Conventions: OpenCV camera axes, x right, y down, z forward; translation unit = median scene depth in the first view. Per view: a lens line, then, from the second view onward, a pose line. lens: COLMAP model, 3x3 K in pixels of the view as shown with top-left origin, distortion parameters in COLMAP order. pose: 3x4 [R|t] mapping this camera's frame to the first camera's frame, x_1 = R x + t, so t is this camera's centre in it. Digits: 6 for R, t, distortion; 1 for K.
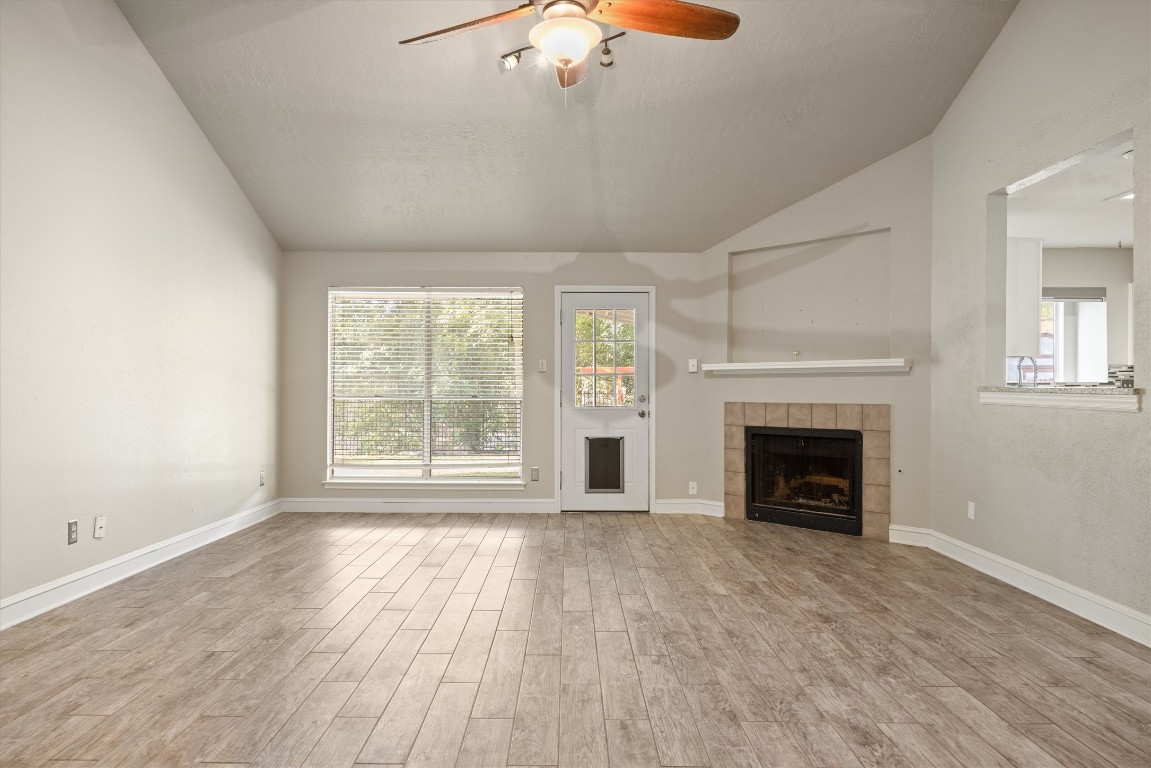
lens RADIAL K [[702.2, 0, 568.1], [0, 702.2, 387.9], [0, 0, 1]] dist [0.000296, -0.001964]
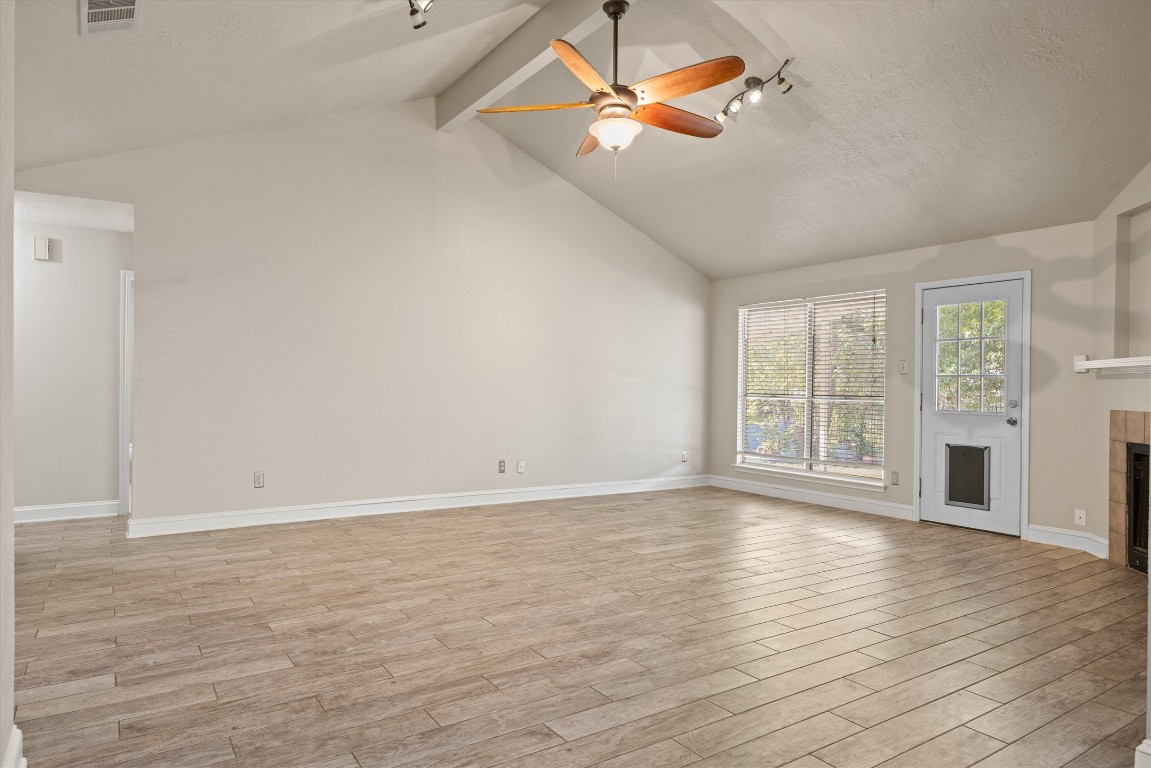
lens RADIAL K [[702.2, 0, 582.7], [0, 702.2, 377.6], [0, 0, 1]] dist [0.000296, -0.001964]
pose [[0.567948, -0.006584, -0.823038, 0.514824], [-0.010522, 0.999828, -0.015259, 0.002332], [0.822997, 0.017326, 0.567781, 0.083652]]
